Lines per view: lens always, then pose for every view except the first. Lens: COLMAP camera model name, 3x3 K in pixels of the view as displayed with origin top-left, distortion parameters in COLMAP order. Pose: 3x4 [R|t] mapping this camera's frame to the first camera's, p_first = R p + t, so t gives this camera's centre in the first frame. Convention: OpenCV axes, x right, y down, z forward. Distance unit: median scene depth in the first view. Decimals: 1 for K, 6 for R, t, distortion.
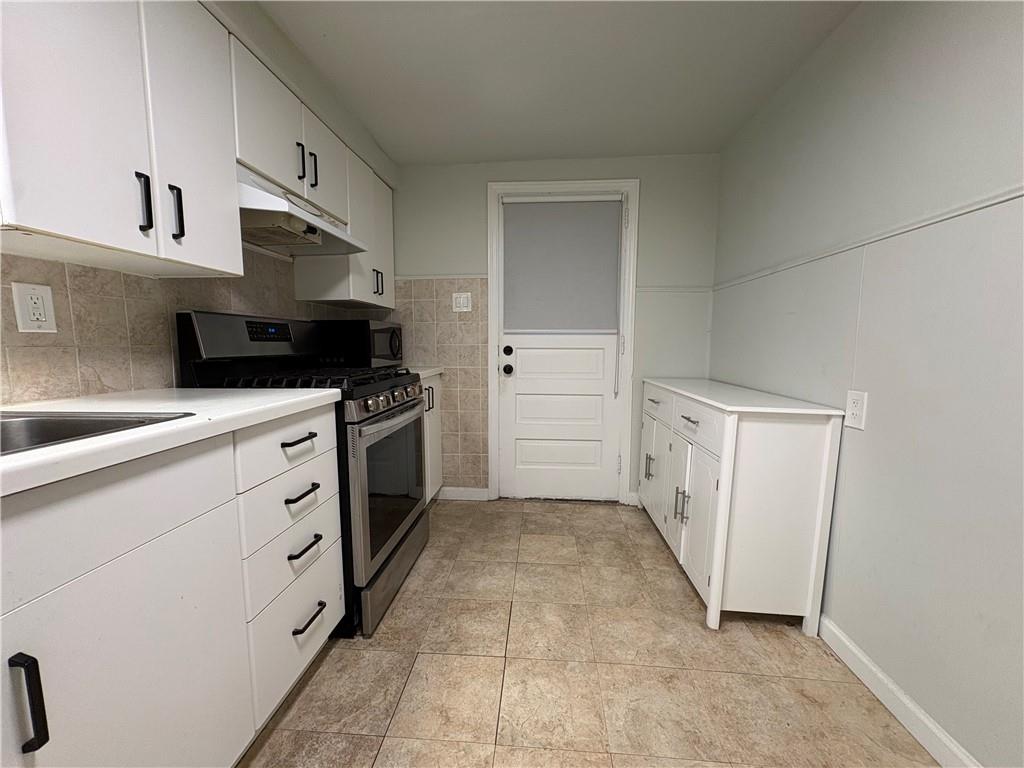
lens RADIAL K [[407.5, 0, 513.3], [0, 407.5, 384.7], [0, 0, 1]] dist [0.000286, 0.000516]
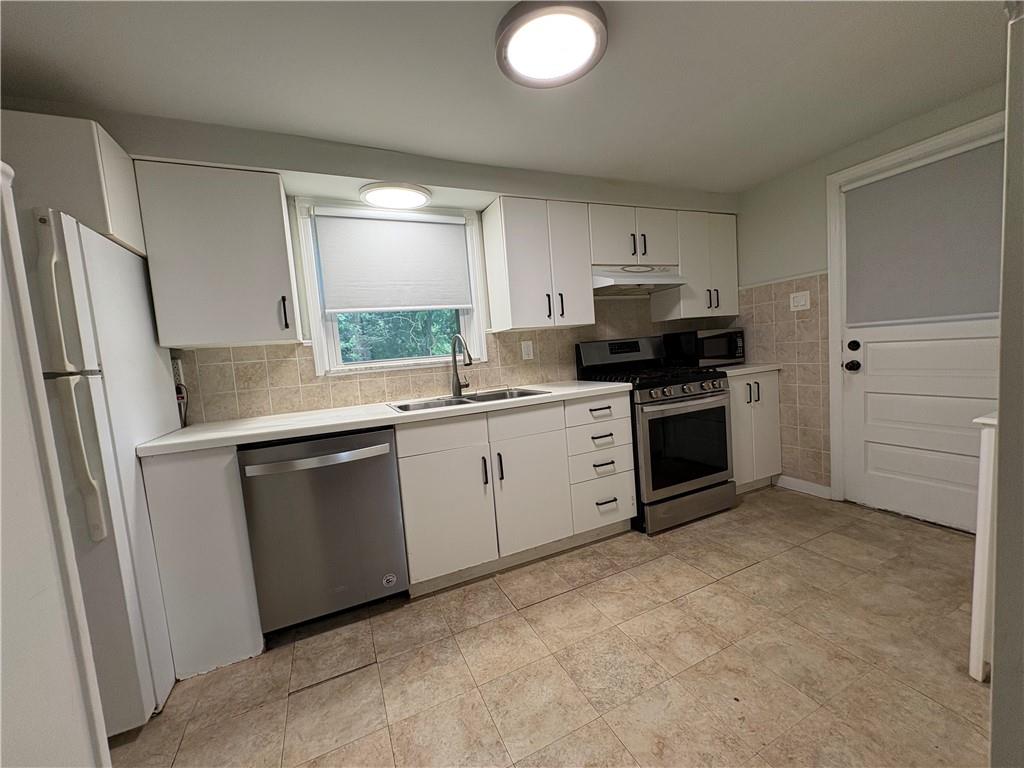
lens RADIAL K [[407.5, 0, 510.5], [0, 407.5, 384.1], [0, 0, 1]] dist [0.000286, 0.000516]
pose [[0.478854, 0.032414, -0.877296, 0.713518], [-0.006901, 0.999426, 0.033159, -0.033841], [0.877868, -0.009824, 0.478803, -0.237345]]
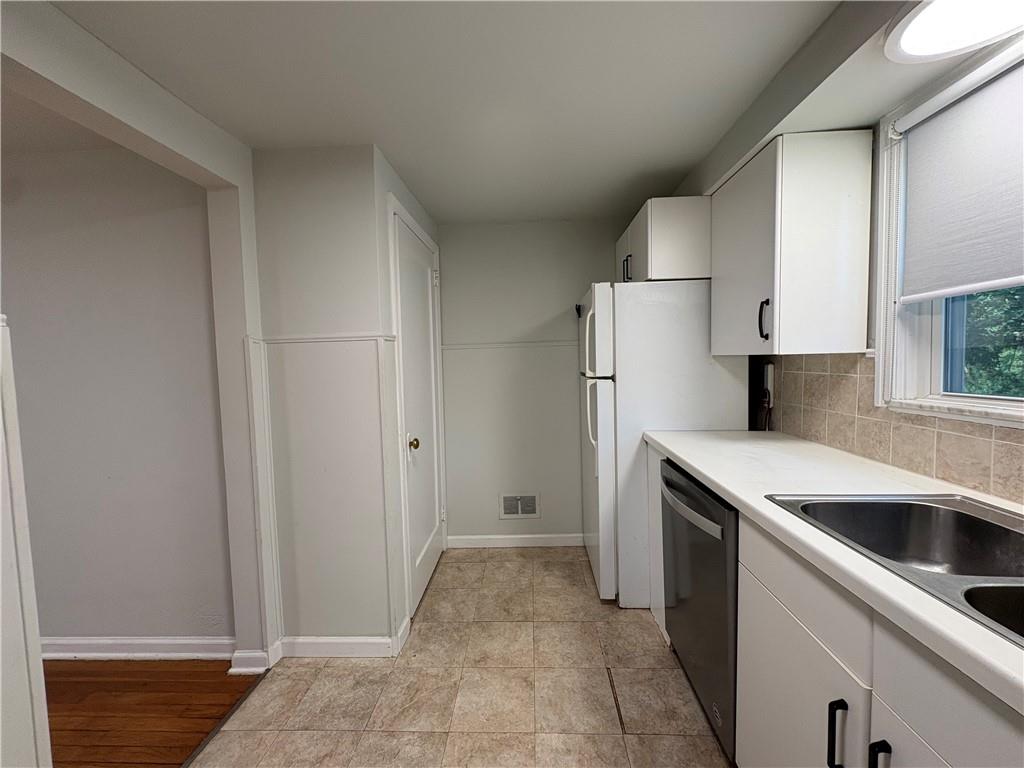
lens RADIAL K [[407.5, 0, 513.3], [0, 407.5, 383.1], [0, 0, 1]] dist [0.000286, 0.000516]
pose [[-0.999384, 0.022177, -0.027183, -0.029667], [0.017765, 0.988070, 0.152975, -0.206380], [0.030251, 0.152398, -0.987856, 0.674923]]
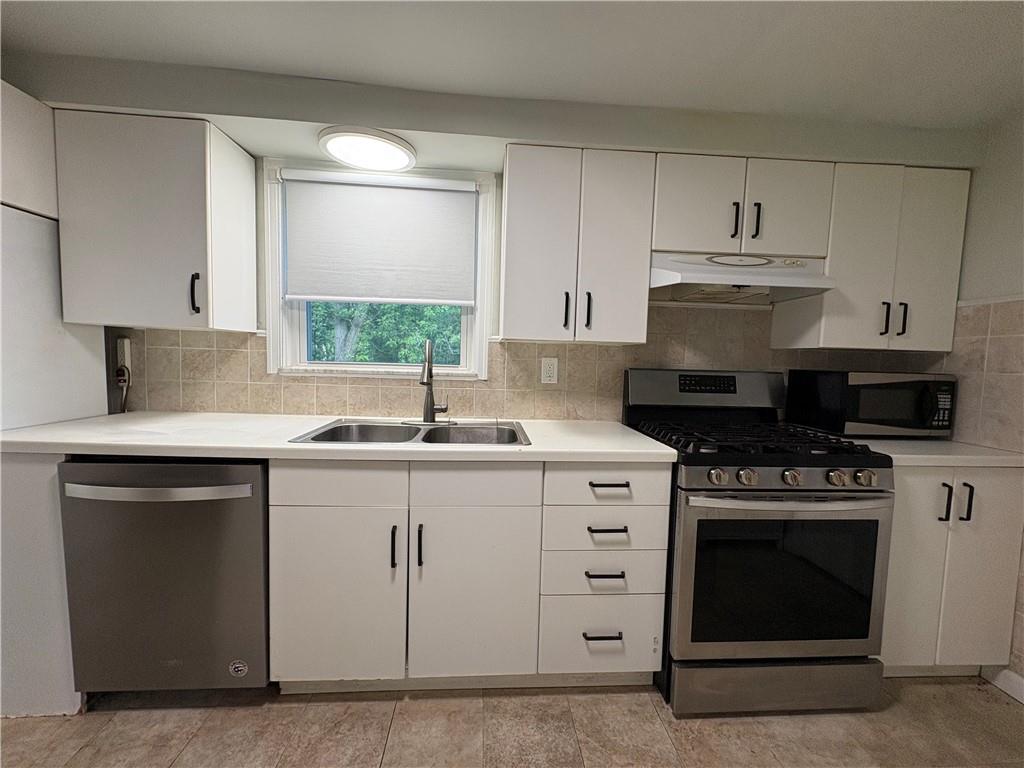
lens RADIAL K [[407.5, 0, 511.3], [0, 407.5, 383.5], [0, 0, 1]] dist [0.000286, 0.000516]
pose [[0.144169, 0.072992, -0.986857, 0.423184], [-0.127103, 0.990381, 0.054685, -0.133878], [0.981356, 0.117548, 0.152060, 0.354495]]
